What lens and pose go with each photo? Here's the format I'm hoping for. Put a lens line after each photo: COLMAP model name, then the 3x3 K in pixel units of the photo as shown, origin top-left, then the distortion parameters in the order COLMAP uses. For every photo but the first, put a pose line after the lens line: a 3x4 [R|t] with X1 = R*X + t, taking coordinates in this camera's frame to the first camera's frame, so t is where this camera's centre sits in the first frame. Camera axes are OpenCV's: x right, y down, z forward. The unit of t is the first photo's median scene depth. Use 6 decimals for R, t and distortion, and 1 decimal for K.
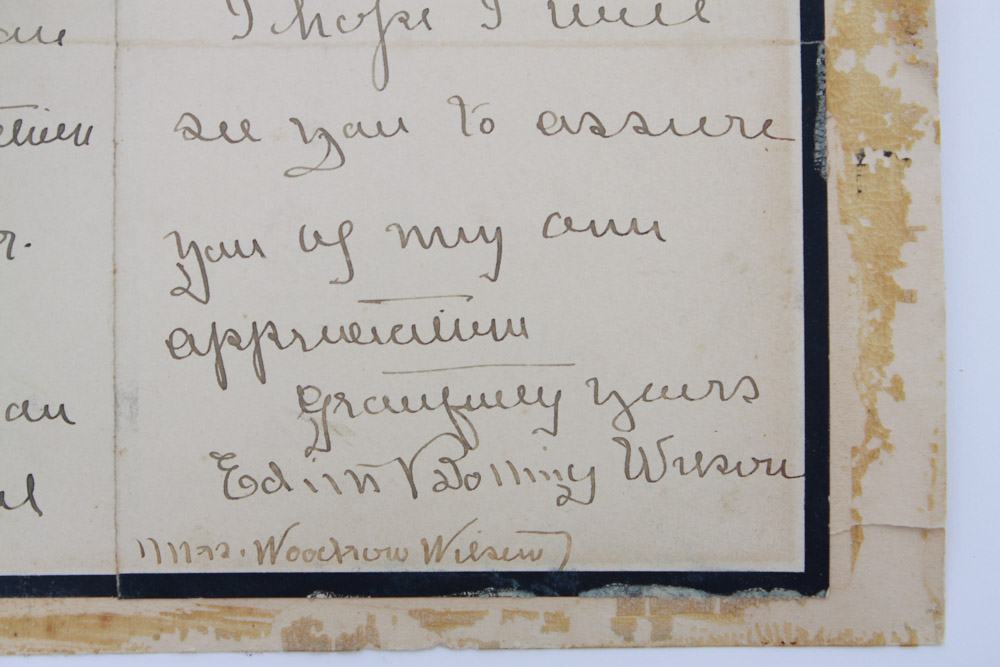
lens RADIAL K [[2554.4, 0, 497.6], [0, 2554.4, 340.8], [0, 0, 1]] dist [0.083832, 0.000000]
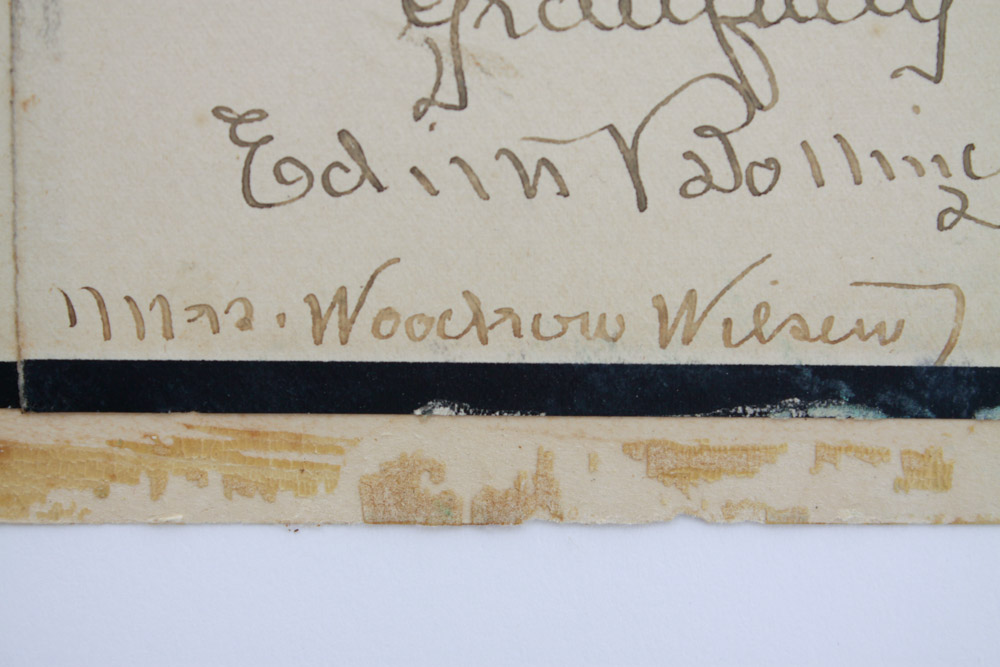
lens RADIAL K [[2158.9, 0, 497.3], [0, 2158.9, 339.6], [0, 0, 1]] dist [0.052362, 0.000000]
pose [[0.999786, 0.012084, 0.016814, -0.065897], [-0.013129, 0.997895, 0.063512, 0.060329], [-0.016011, -0.063719, 0.997839, 0.594913]]
